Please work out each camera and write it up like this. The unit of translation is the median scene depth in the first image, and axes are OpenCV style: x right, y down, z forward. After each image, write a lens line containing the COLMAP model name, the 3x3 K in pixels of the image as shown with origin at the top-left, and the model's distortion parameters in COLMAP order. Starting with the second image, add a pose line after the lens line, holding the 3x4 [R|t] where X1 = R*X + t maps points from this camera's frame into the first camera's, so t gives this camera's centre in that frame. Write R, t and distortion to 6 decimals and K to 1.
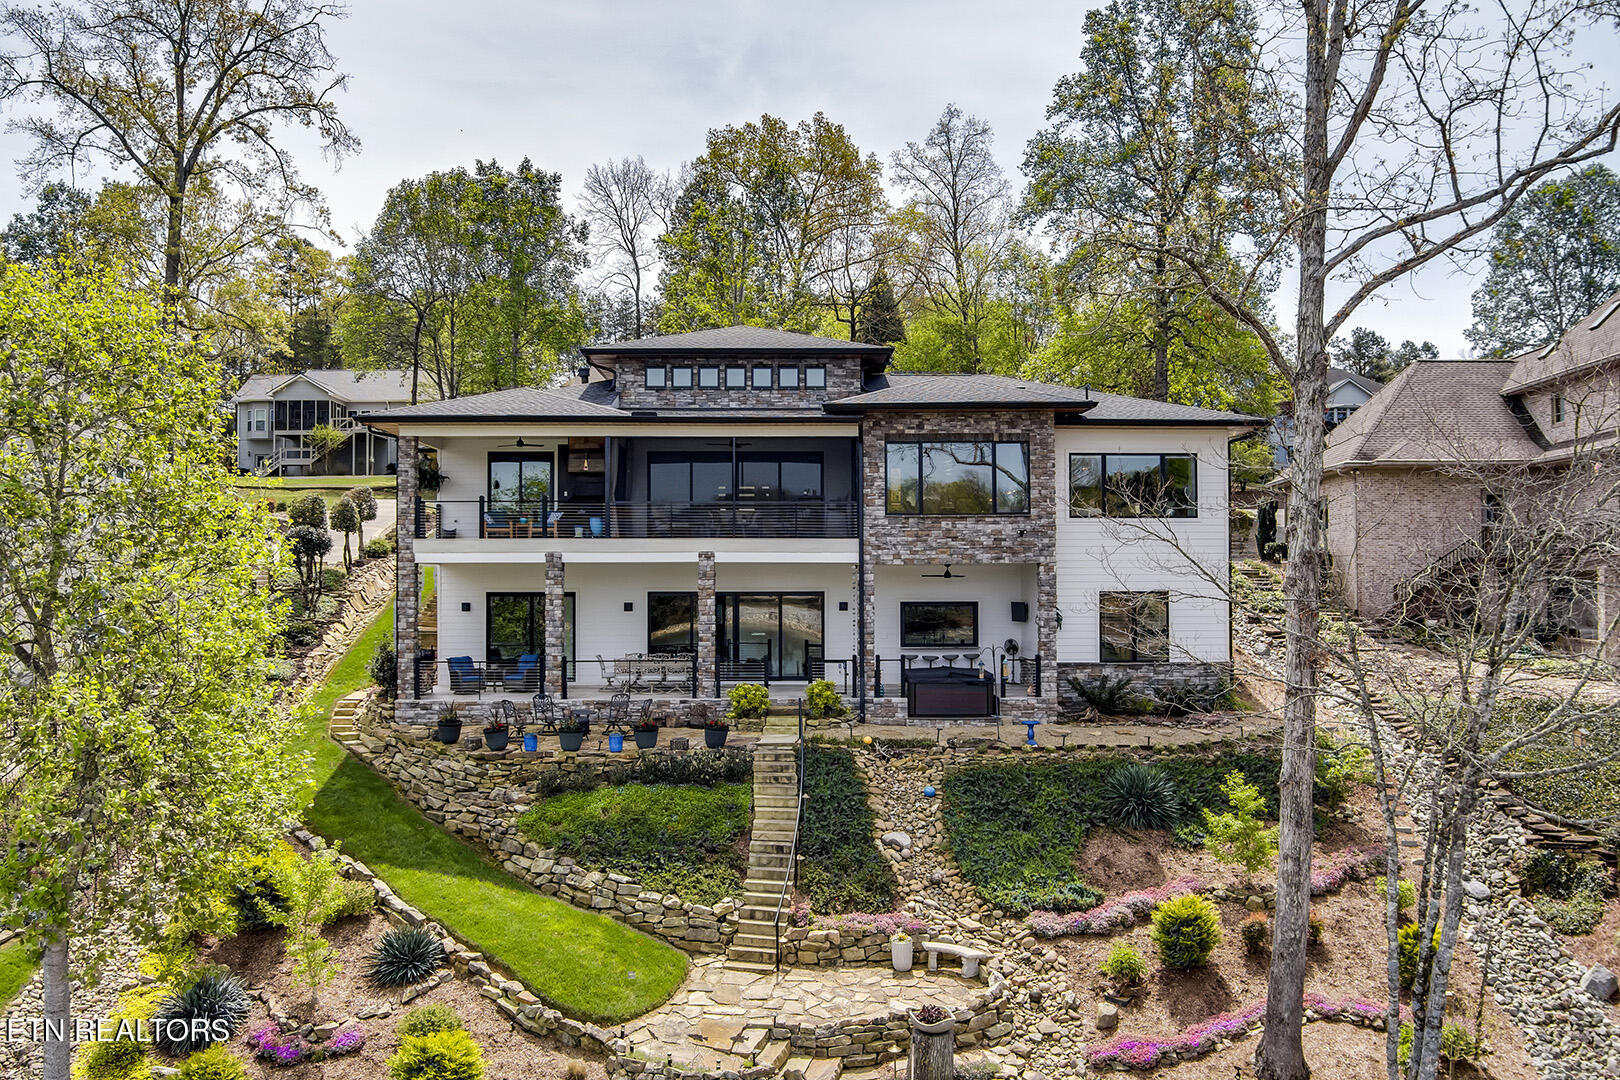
lens RADIAL K [[1331.8, 0, 810.0], [0, 1331.8, 540.0], [0, 0, 1]] dist [-0.070414, 0.014926]
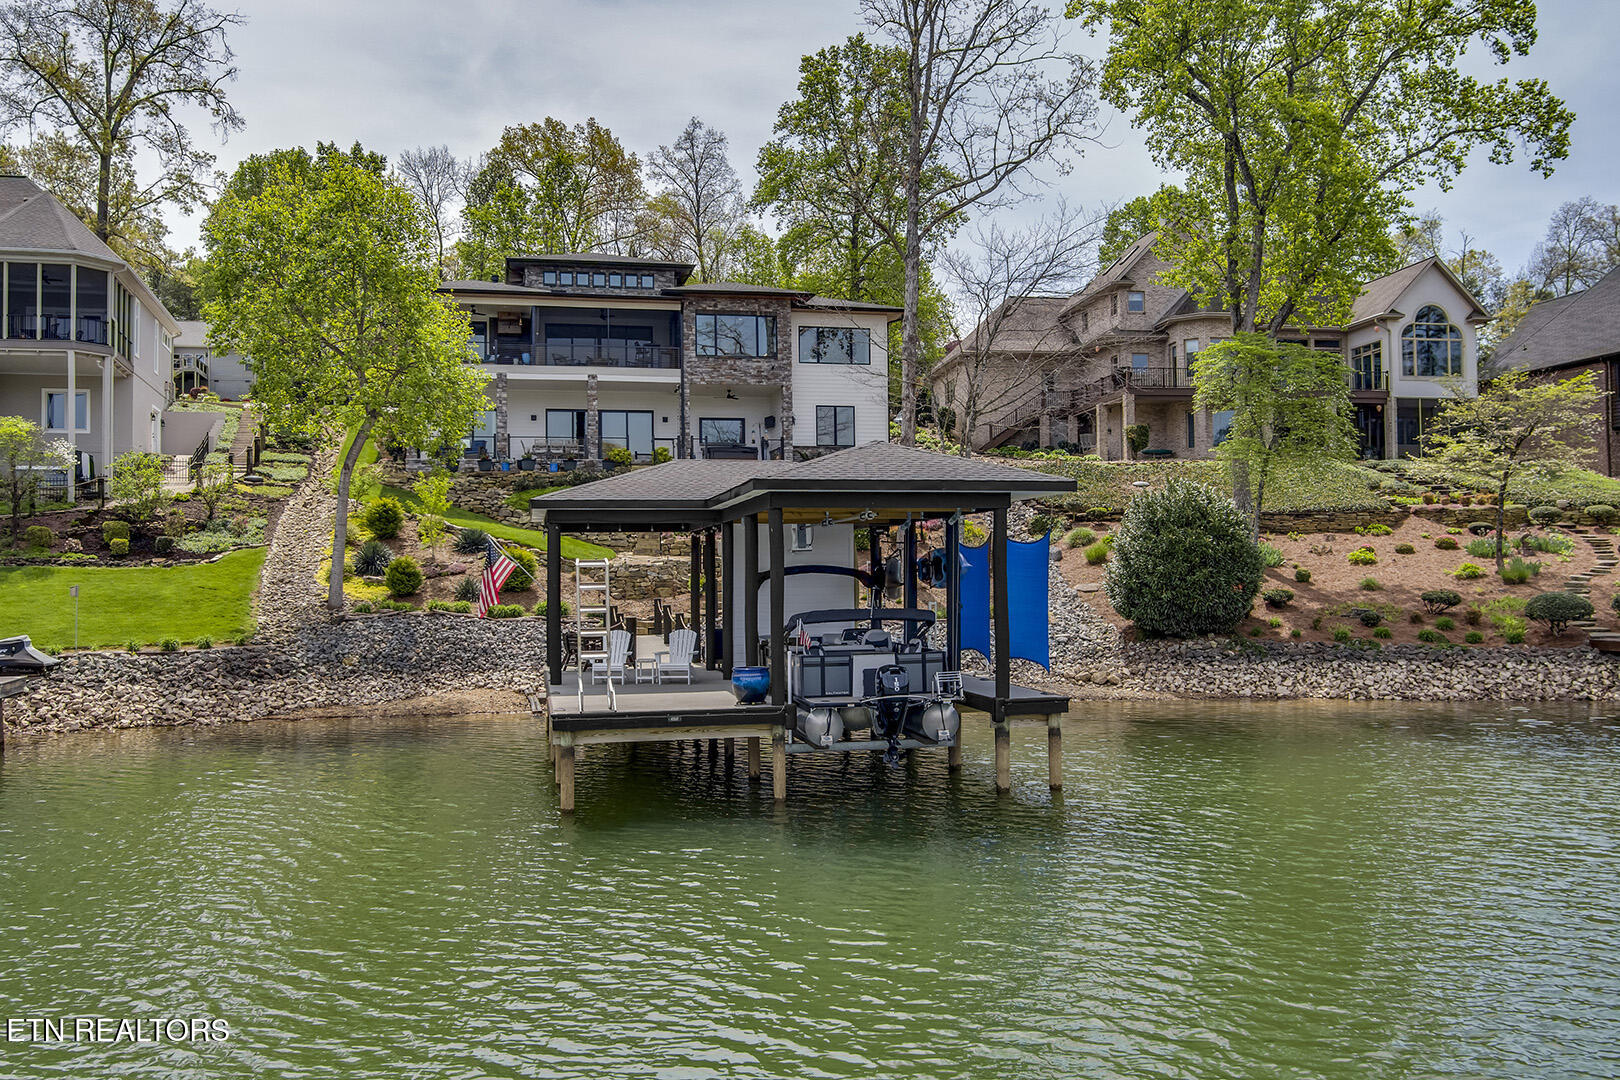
lens RADIAL K [[1331.8, 0, 810.0], [0, 1331.8, 540.0], [0, 0, 1]] dist [-0.070414, 0.014926]
pose [[0.976230, -0.004946, 0.216682, -0.083675], [0.006217, 0.999967, -0.005184, 0.110791], [-0.216649, 0.006408, 0.976228, -0.347019]]
